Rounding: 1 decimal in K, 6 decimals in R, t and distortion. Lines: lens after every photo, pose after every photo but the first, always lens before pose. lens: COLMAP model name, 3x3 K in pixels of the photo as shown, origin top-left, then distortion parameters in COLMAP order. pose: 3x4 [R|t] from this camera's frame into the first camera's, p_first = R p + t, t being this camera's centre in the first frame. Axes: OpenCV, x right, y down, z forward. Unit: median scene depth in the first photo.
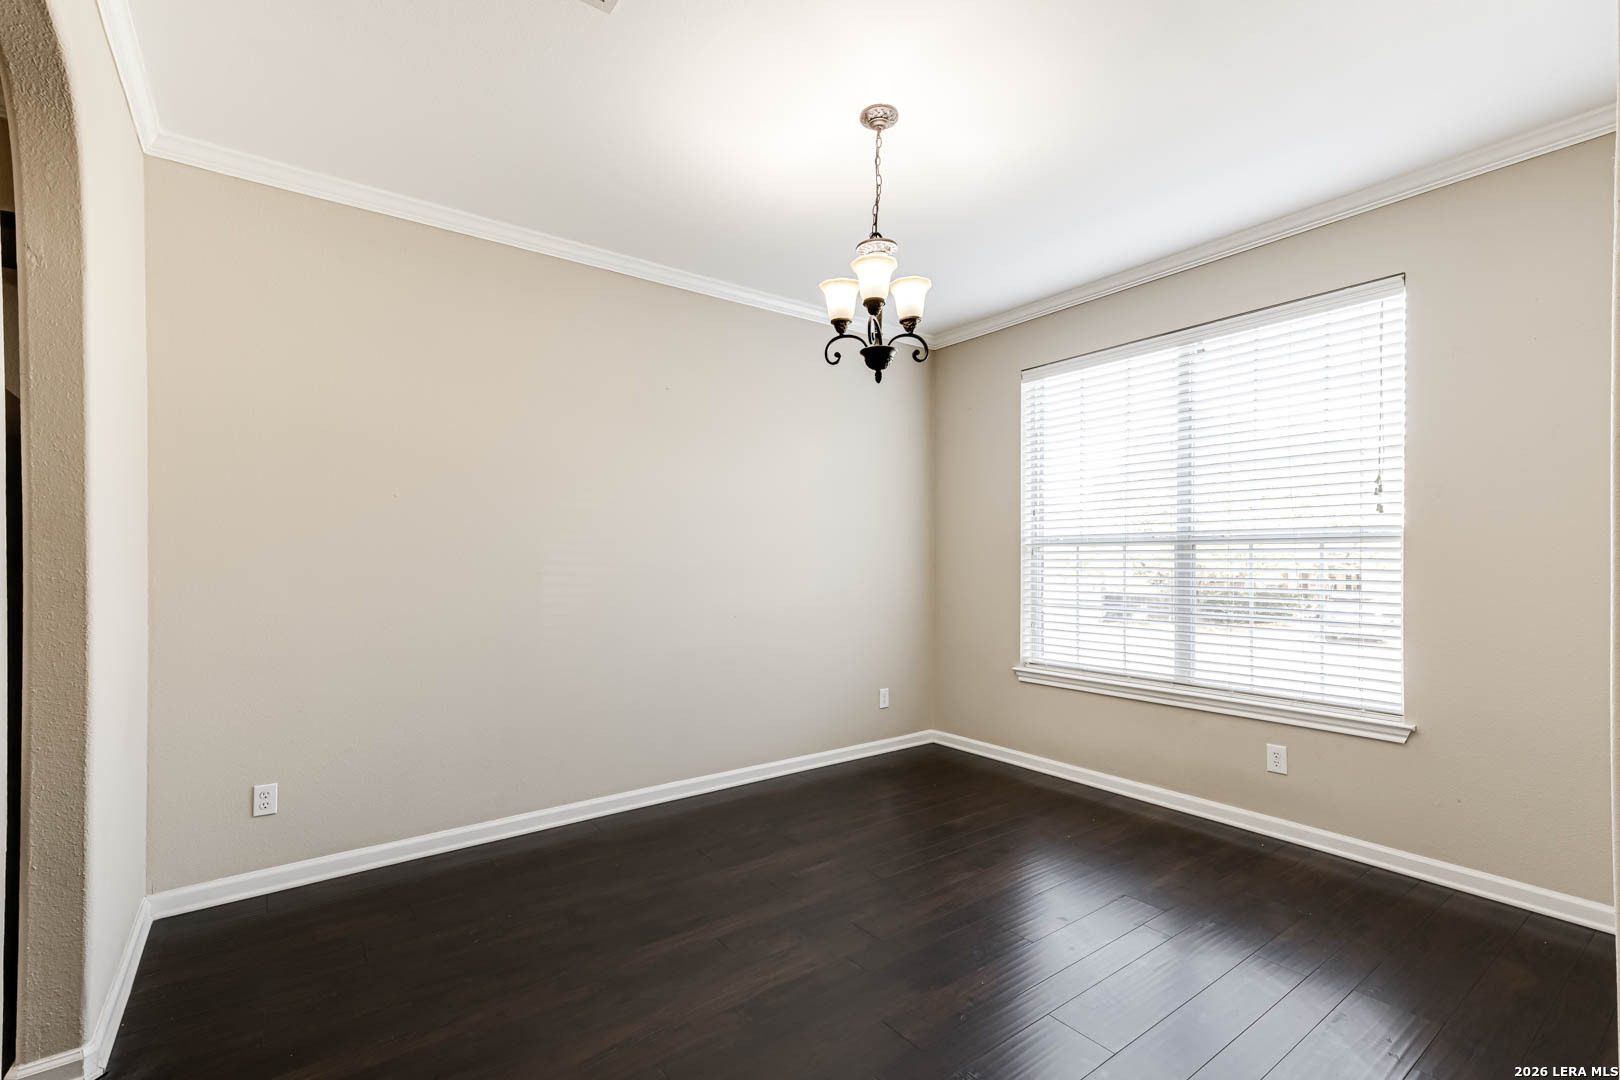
lens RADIAL K [[720.6, 0, 810.9], [0, 720.6, 565.3], [0, 0, 1]] dist [0.021322, 0.000492]
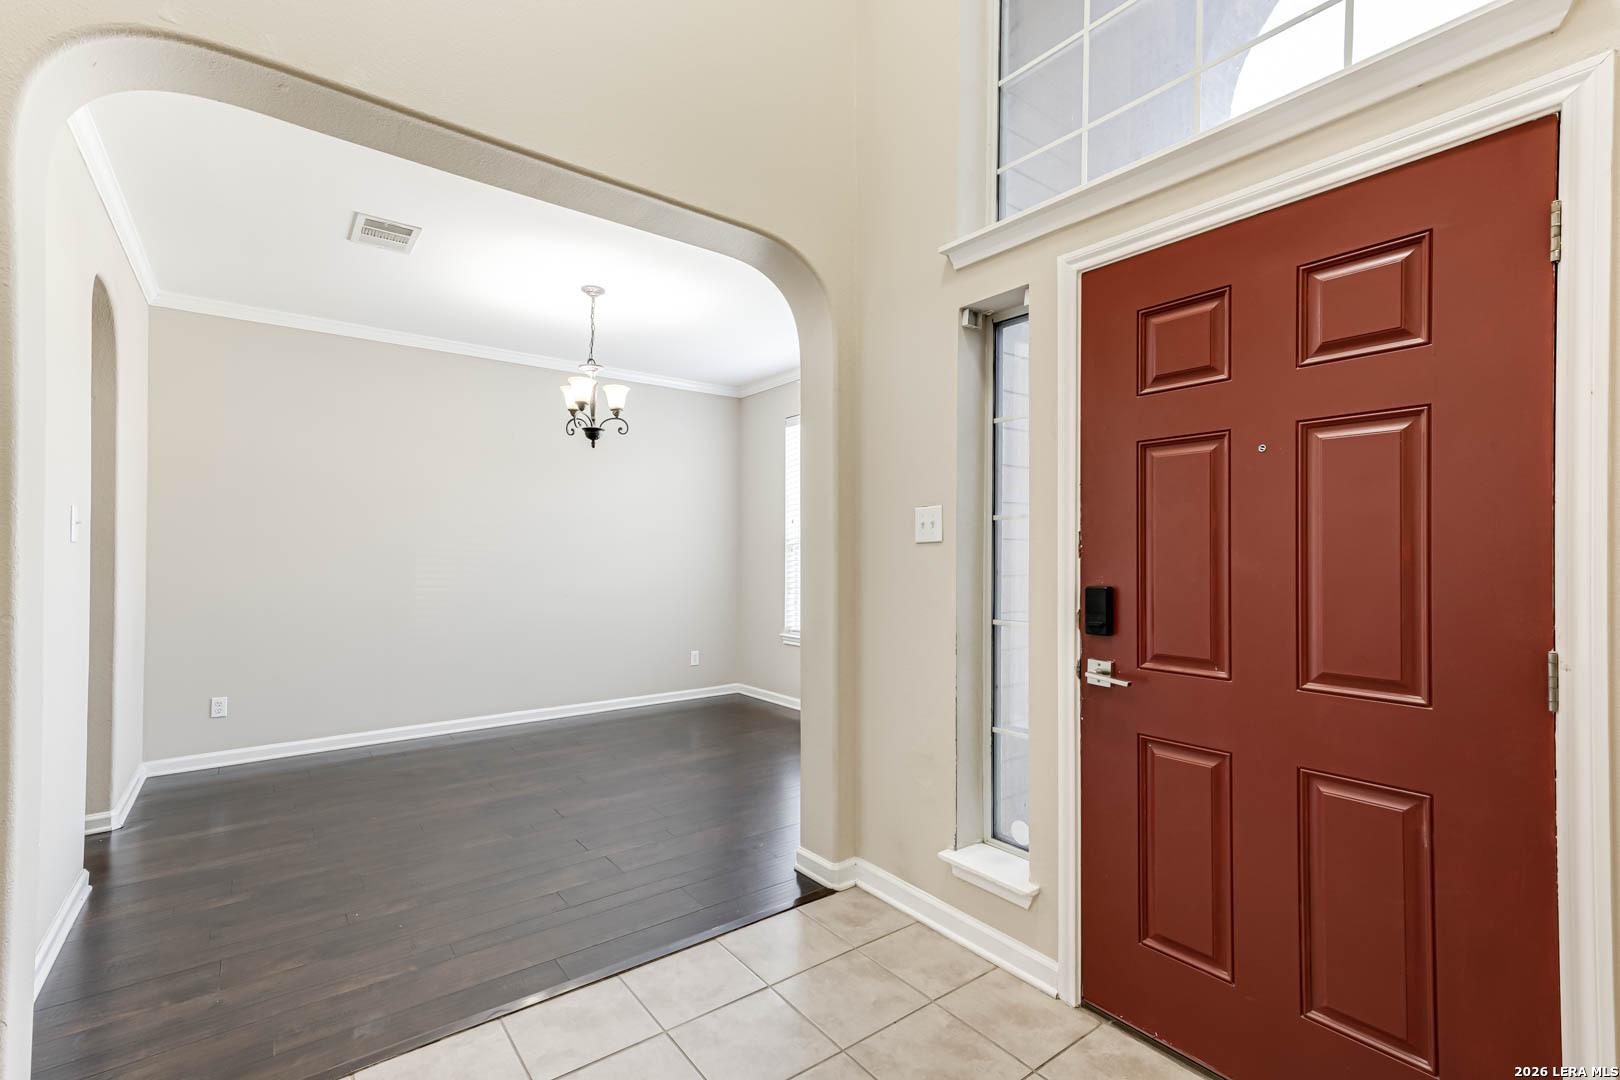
lens RADIAL K [[720.6, 0, 807.3], [0, 720.6, 551.1], [0, 0, 1]] dist [0.021322, 0.000492]
pose [[0.999989, 0.002585, 0.004028, 0.564317], [-0.002529, 0.999899, -0.013975, 0.005353], [-0.004064, 0.013965, 0.999894, -0.642120]]
